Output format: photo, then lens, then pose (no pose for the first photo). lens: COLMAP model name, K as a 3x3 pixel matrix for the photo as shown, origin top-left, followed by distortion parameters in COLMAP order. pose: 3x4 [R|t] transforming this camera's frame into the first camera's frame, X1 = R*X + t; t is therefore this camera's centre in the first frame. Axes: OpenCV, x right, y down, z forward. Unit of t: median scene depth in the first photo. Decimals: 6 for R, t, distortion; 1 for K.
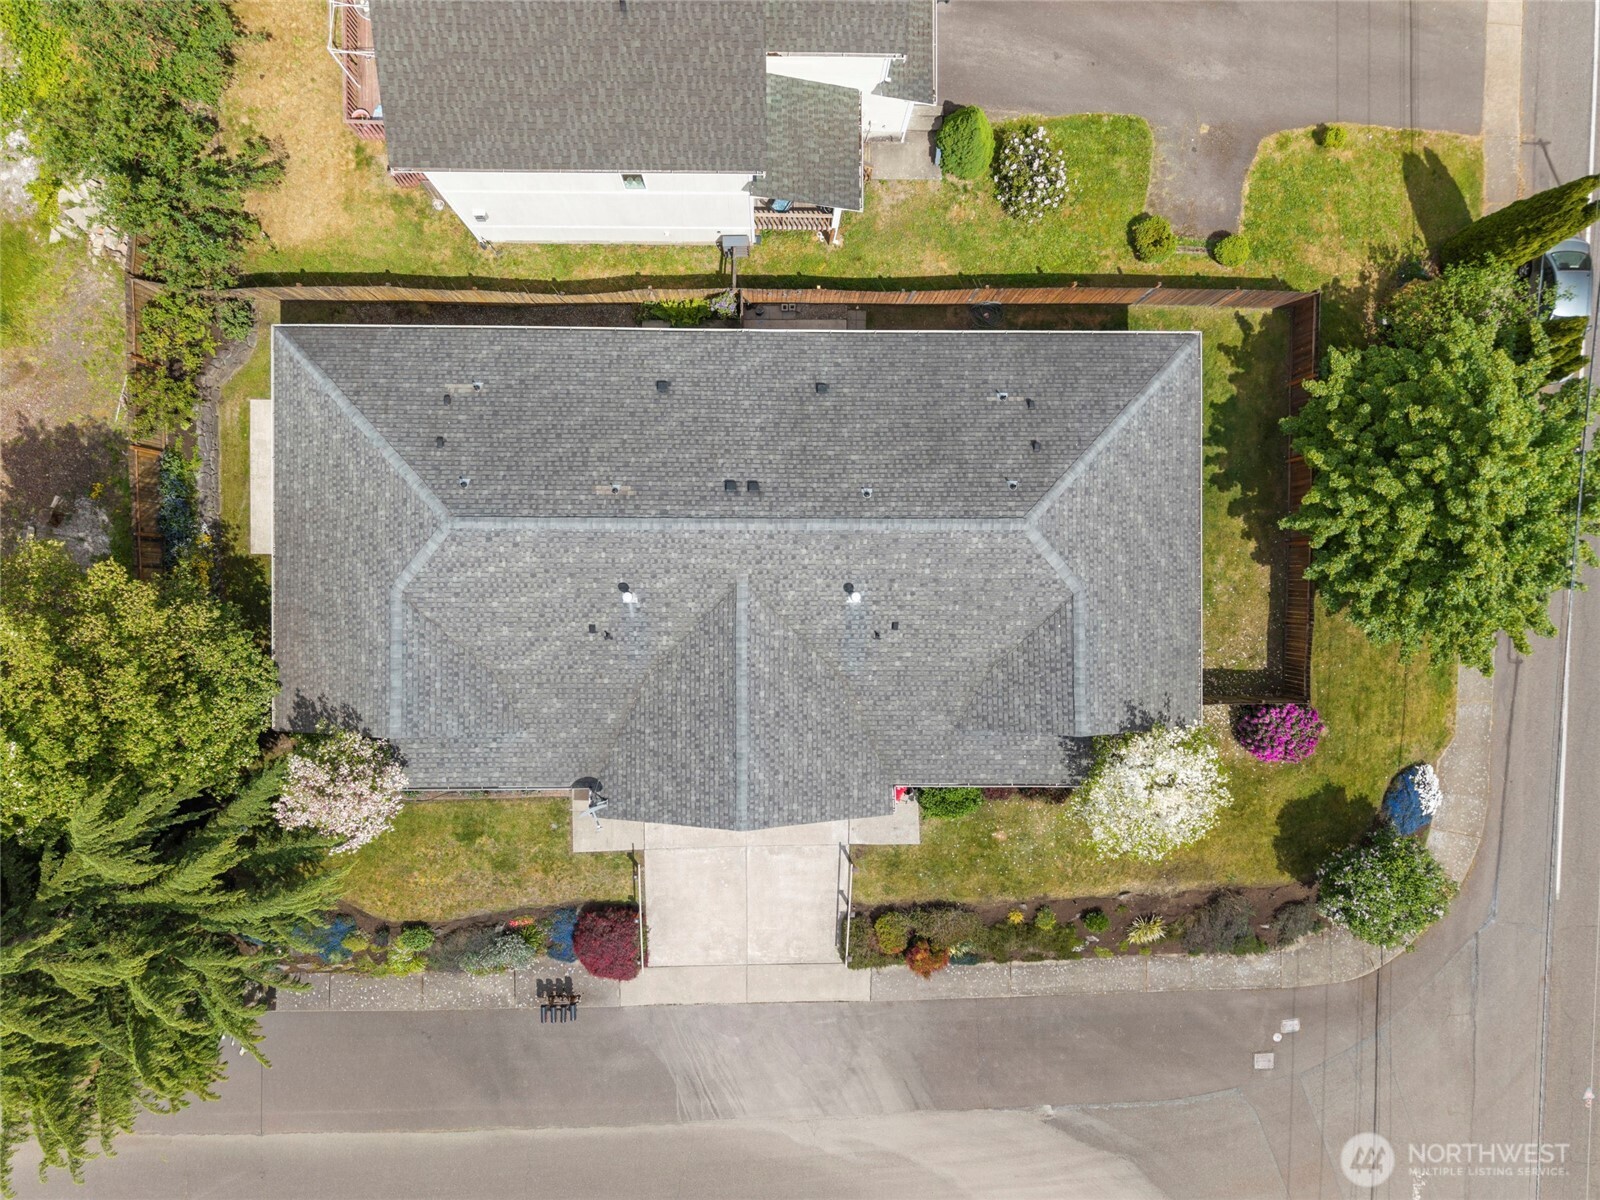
lens RADIAL K [[1110.5, 0, 800.0], [0, 1110.5, 600.0], [0, 0, 1]] dist [0.003304, -0.000665]
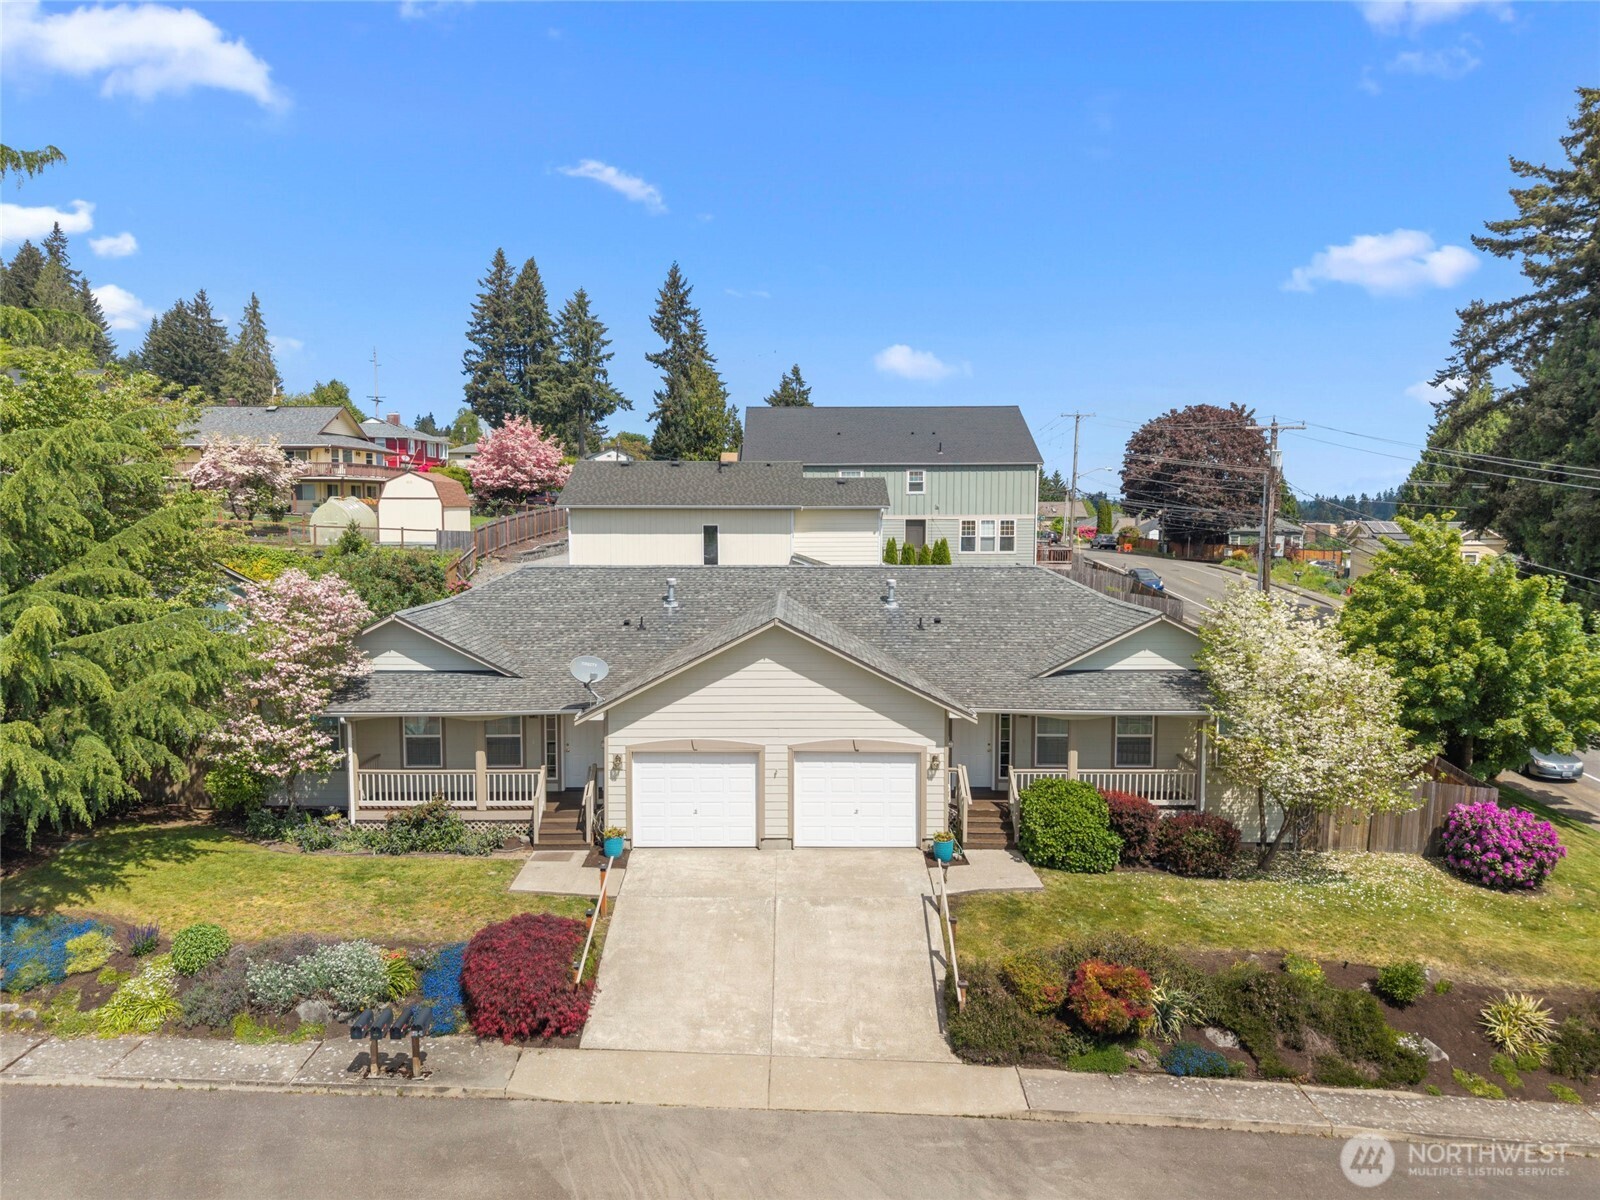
lens RADIAL K [[1111.5, 0, 778.3], [0, 1111.5, 591.3], [0, 0, 1]] dist [0.050713, -0.083383]
pose [[0.999504, -0.026276, -0.017341, -0.029965], [-0.015513, 0.068255, -0.997547, 0.831350], [0.027395, 0.997322, 0.067814, 0.756615]]
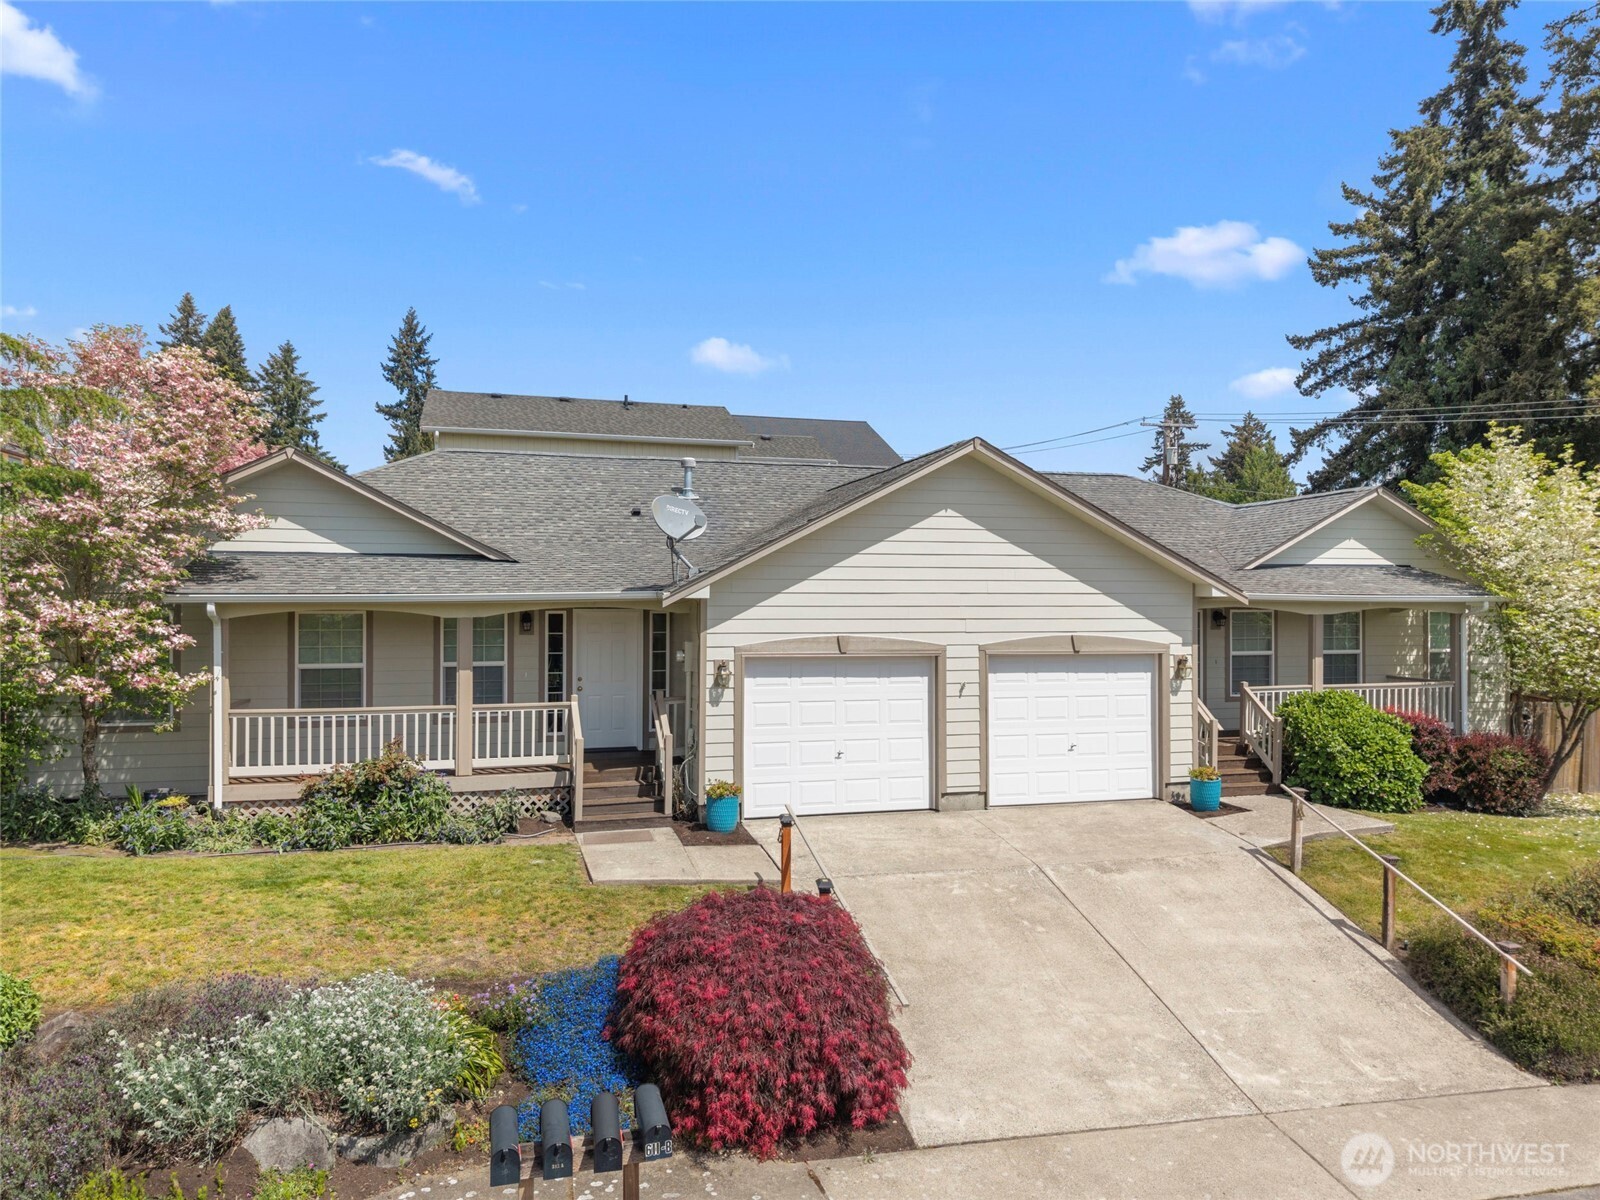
lens RADIAL K [[1110.5, 0, 800.0], [0, 1110.5, 600.0], [0, 0, 1]] dist [0.003304, -0.000665]
pose [[0.964112, -0.024126, 0.264396, -0.222854], [0.264070, -0.015914, -0.964372, 0.560060], [0.027474, 0.999582, -0.008971, 0.881986]]
